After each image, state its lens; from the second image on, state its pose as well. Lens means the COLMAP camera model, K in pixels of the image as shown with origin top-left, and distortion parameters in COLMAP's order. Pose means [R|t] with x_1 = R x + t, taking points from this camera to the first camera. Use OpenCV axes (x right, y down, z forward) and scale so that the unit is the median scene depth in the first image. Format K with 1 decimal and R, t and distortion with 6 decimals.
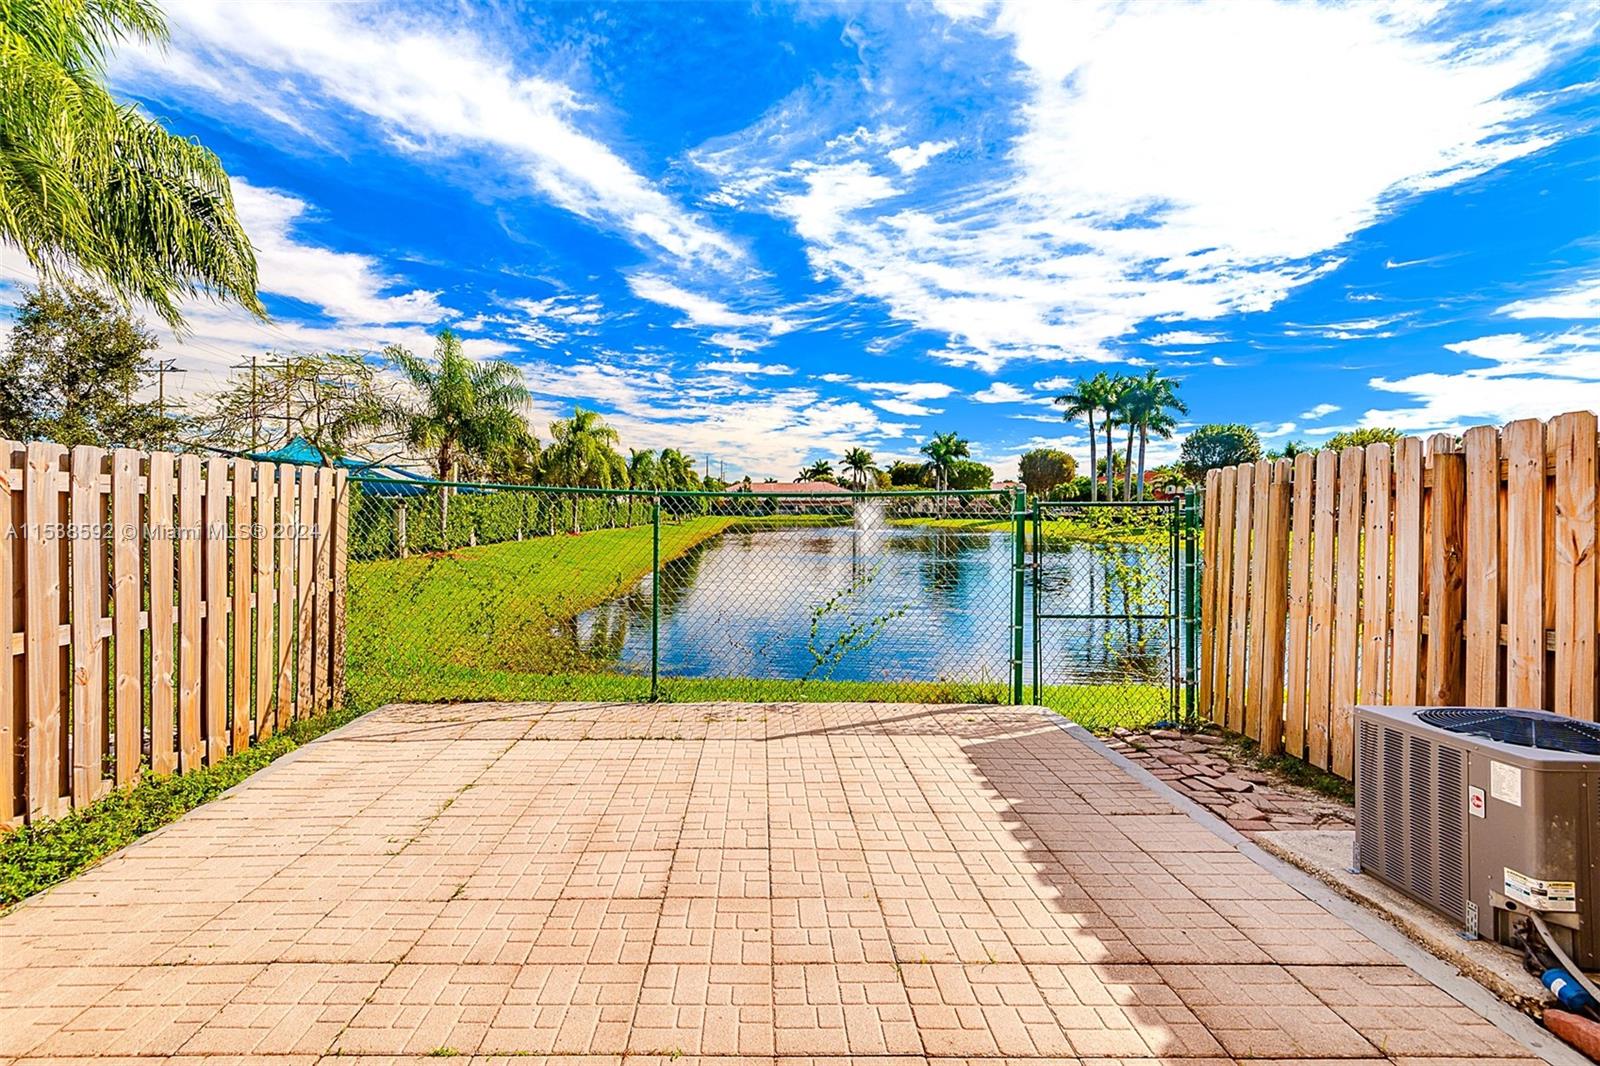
lens RADIAL K [[755.0, 0, 752.0], [0, 755.0, 509.0], [0, 0, 1]] dist [0.036801, -0.020572]
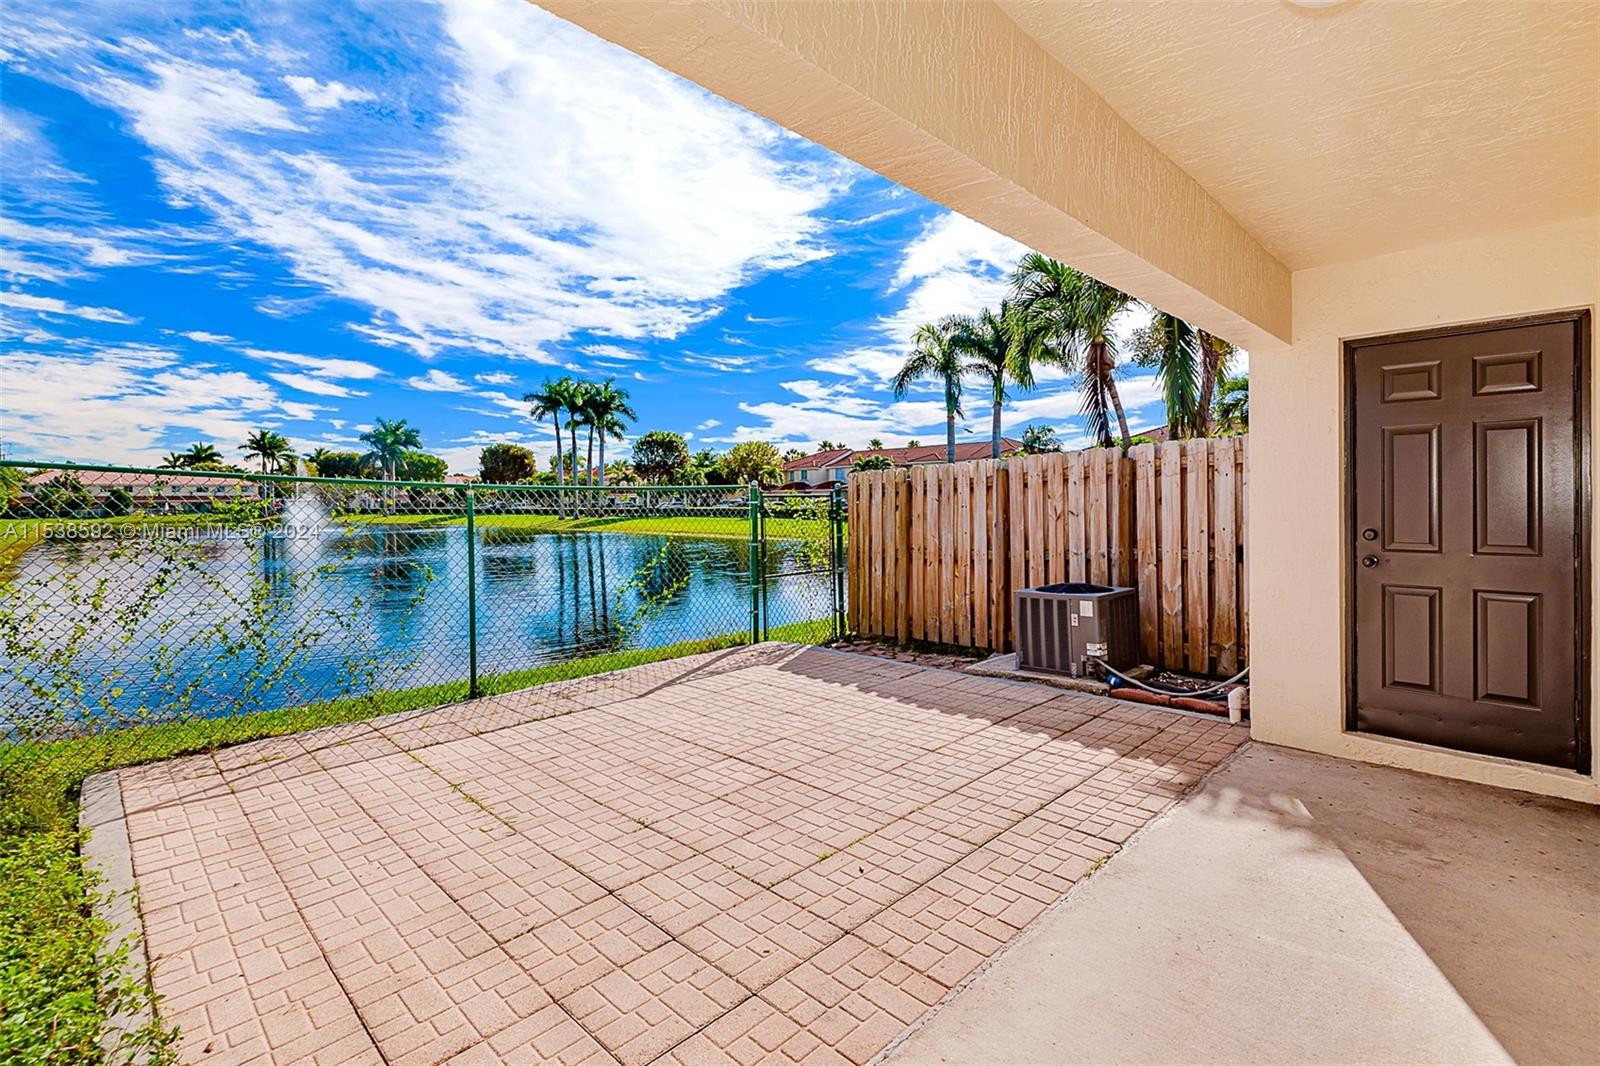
lens RADIAL K [[725.1, 0, 848.2], [0, 725.1, 512.7], [0, 0, 1]] dist [0.034917, -0.017834]
pose [[0.681599, -0.021753, 0.731402, -0.484589], [0.011652, 0.999754, 0.018875, 0.001406], [-0.731633, -0.004343, 0.681685, -0.004466]]
